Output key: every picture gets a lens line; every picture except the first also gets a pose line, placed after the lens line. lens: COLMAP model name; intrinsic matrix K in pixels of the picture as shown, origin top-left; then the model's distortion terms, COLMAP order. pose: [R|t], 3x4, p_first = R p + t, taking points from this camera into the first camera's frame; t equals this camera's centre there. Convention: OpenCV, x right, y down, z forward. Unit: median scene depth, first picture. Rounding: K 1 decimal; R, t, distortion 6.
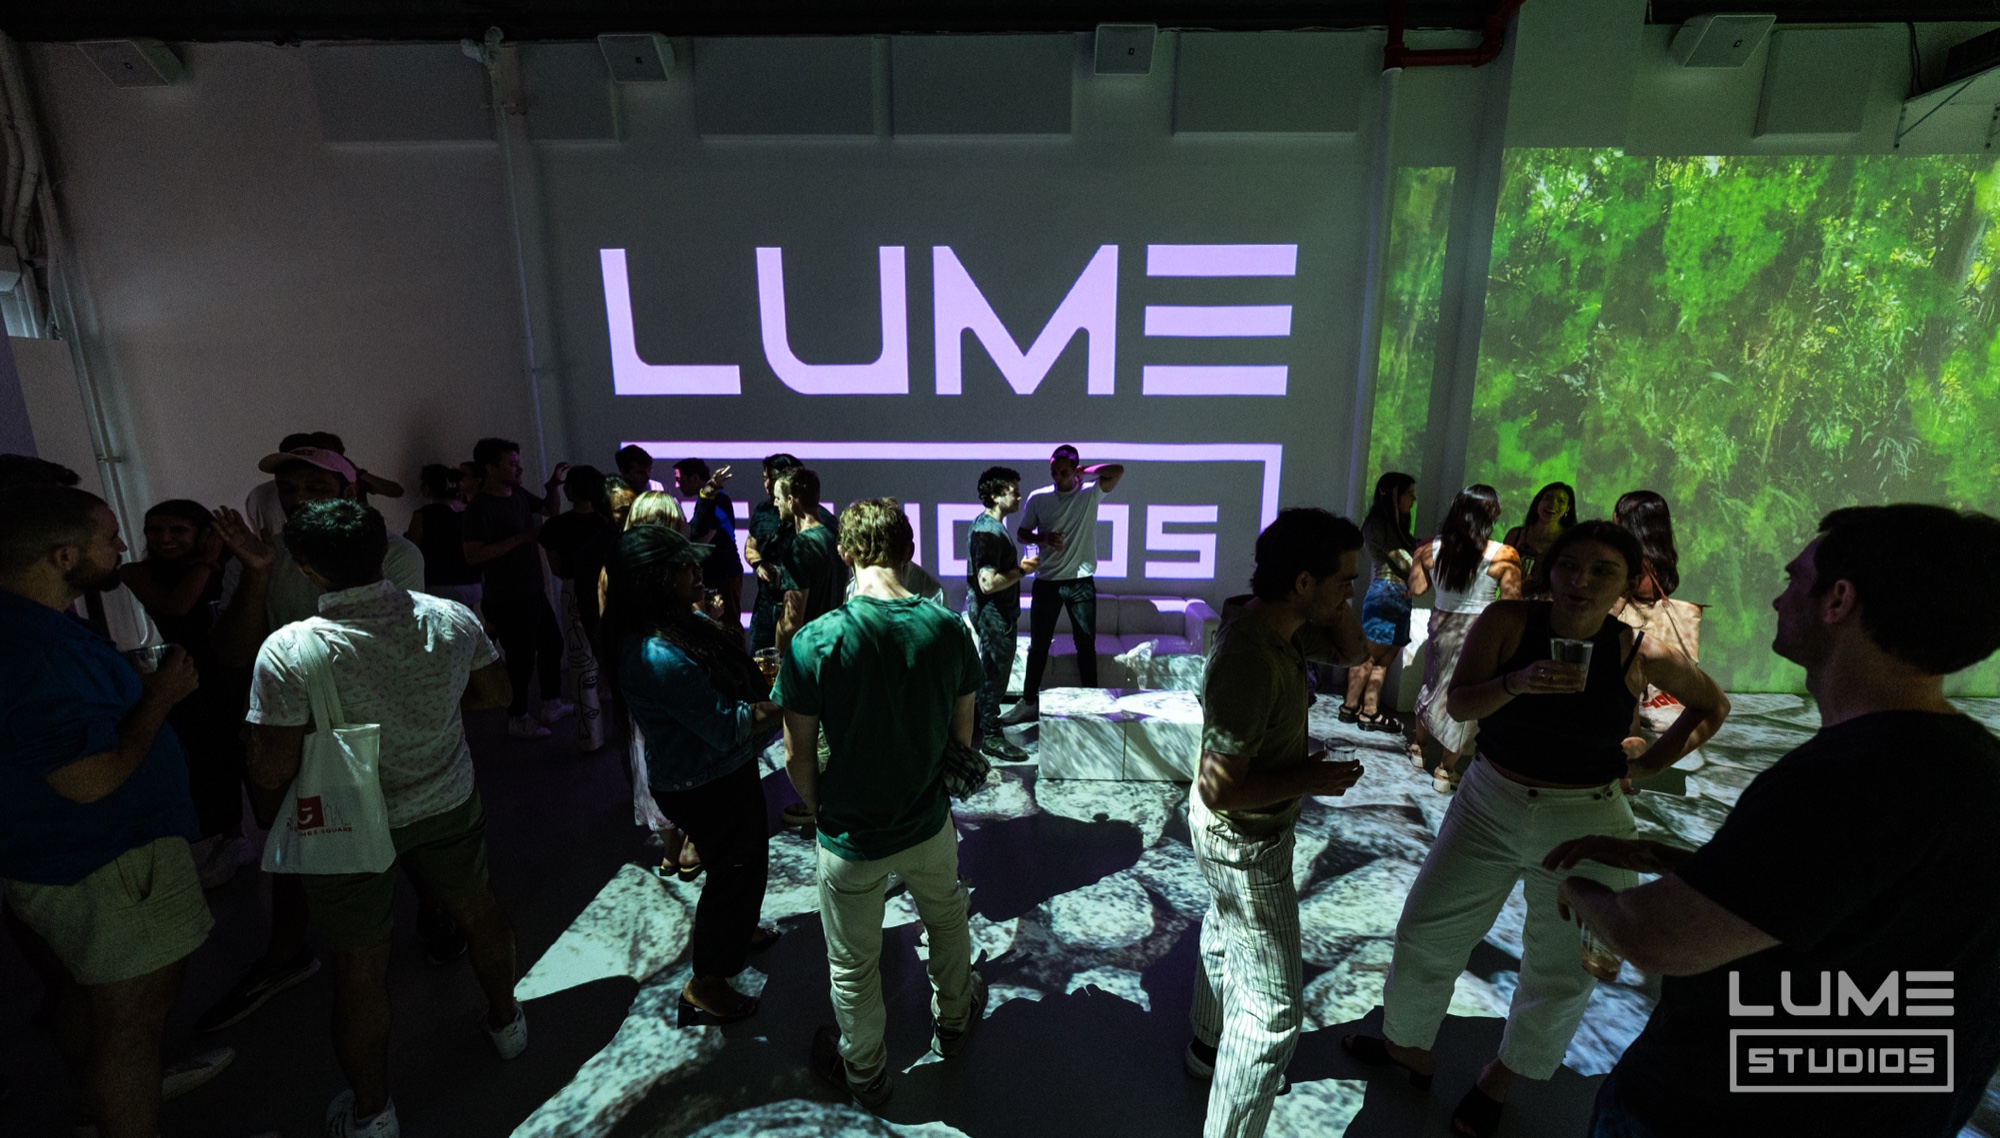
lens RADIAL K [[699.0, 0, 1006.1], [0, 699.0, 547.3], [0, 0, 1]] dist [-0.001849, 0.000934]
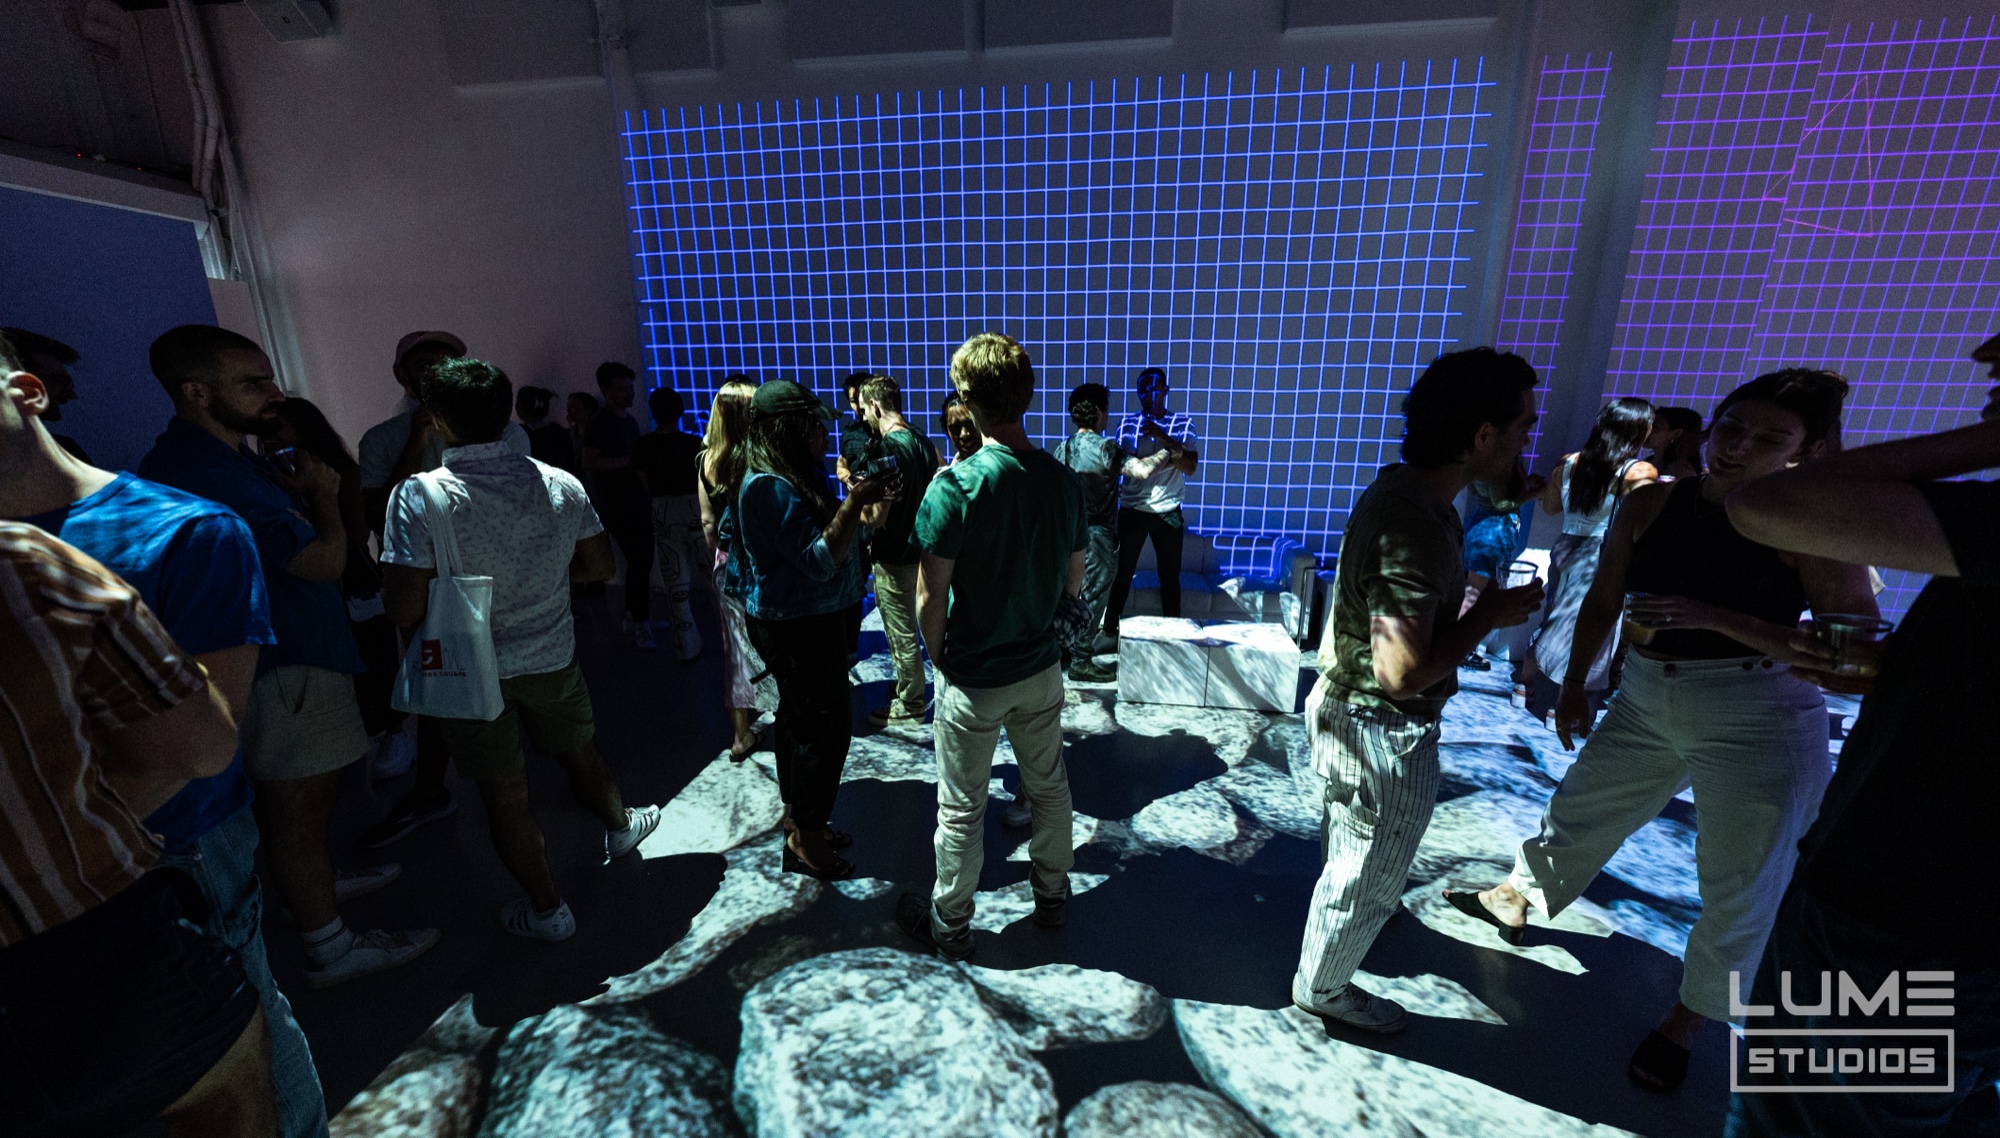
lens RADIAL K [[699.0, 0, 1006.1], [0, 699.0, 547.3], [0, 0, 1]] dist [-0.001849, 0.000934]
pose [[0.993648, 0.026853, -0.109279, -0.013266], [-0.020714, 0.998163, 0.056927, 0.080278], [0.110607, -0.054301, 0.992380, 0.009046]]
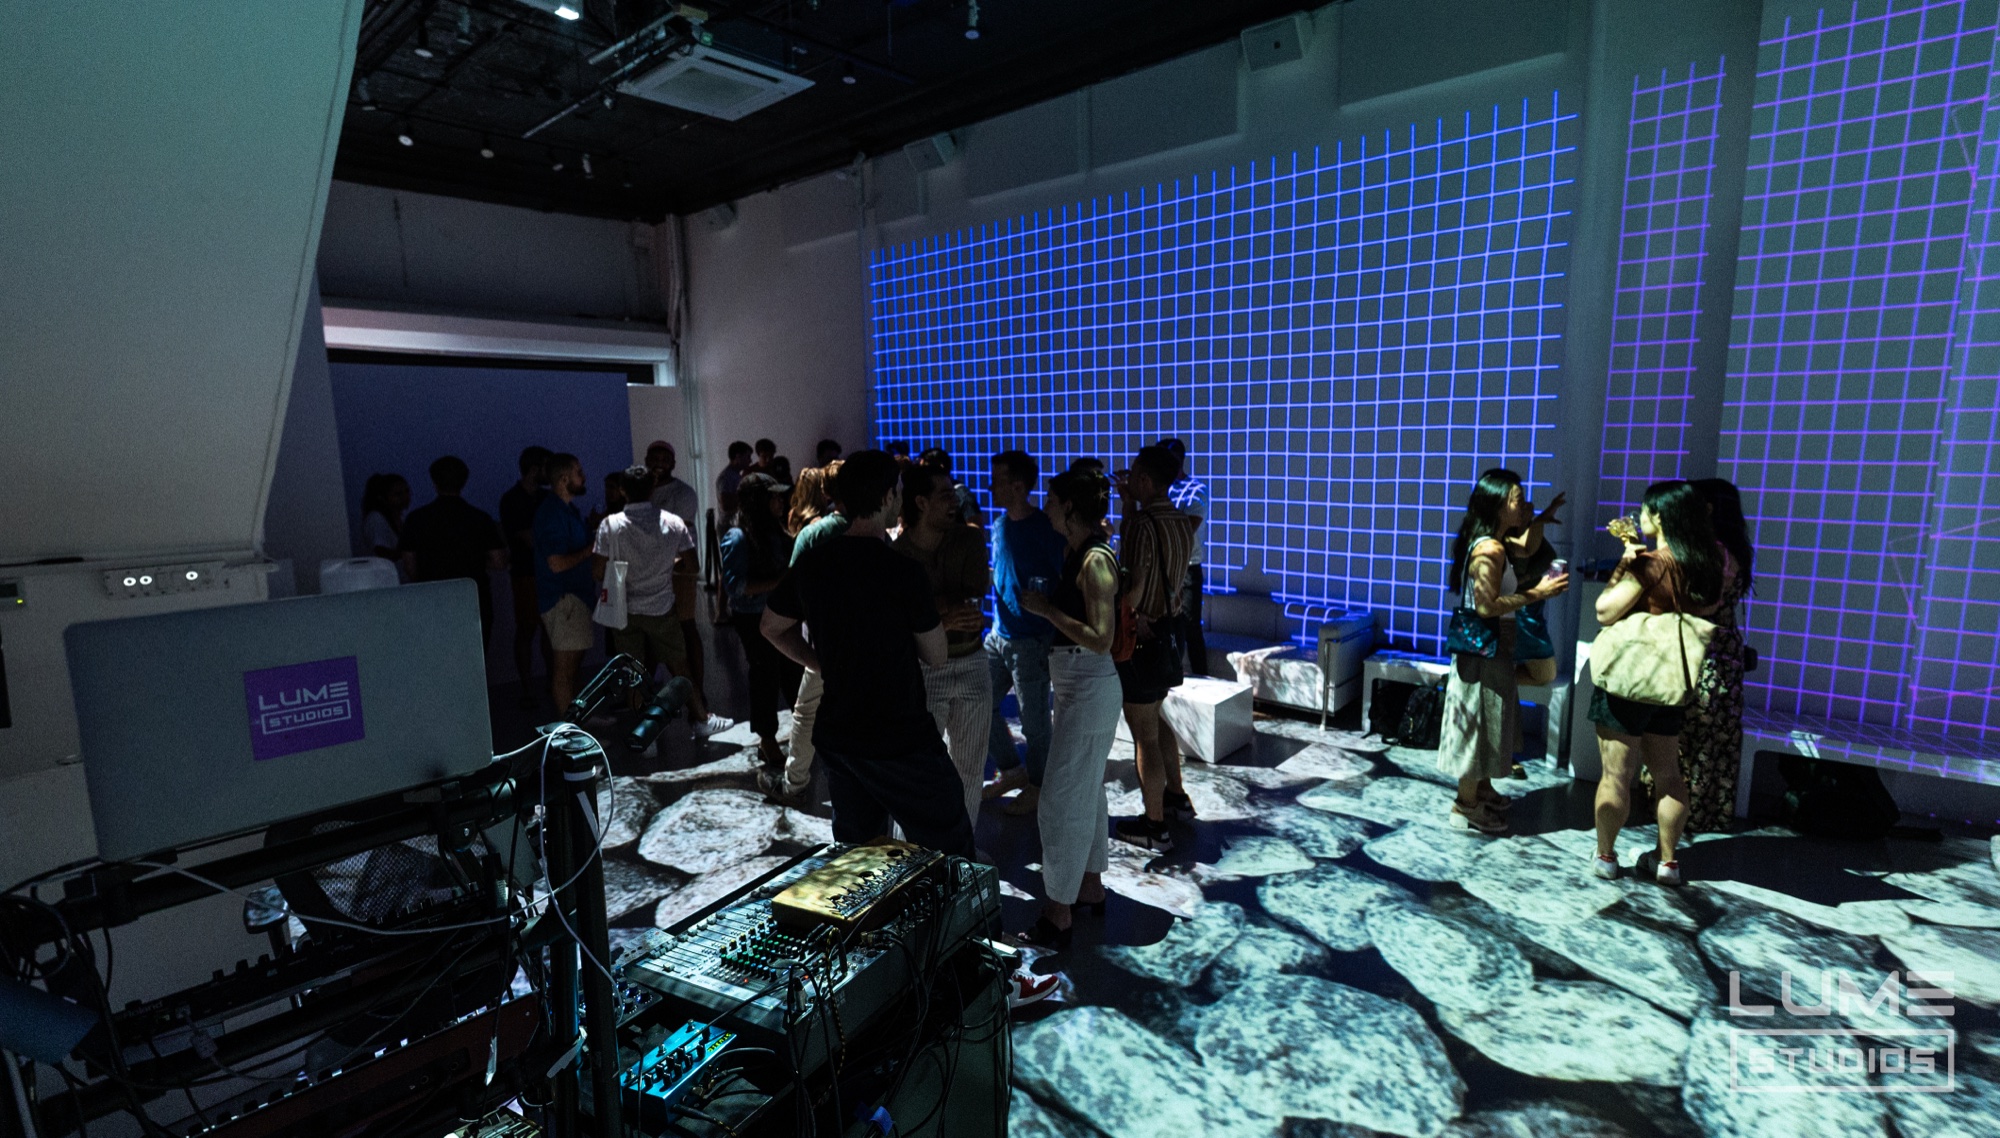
lens RADIAL K [[843.9, 0, 941.9], [0, 843.9, 520.5], [0, 0, 1]] dist [0.019064, 0.000070]
pose [[0.763792, 0.047058, -0.643745, 1.015988], [-0.080478, 0.996499, -0.022641, 0.054295], [0.640426, 0.069100, 0.764905, -0.309793]]
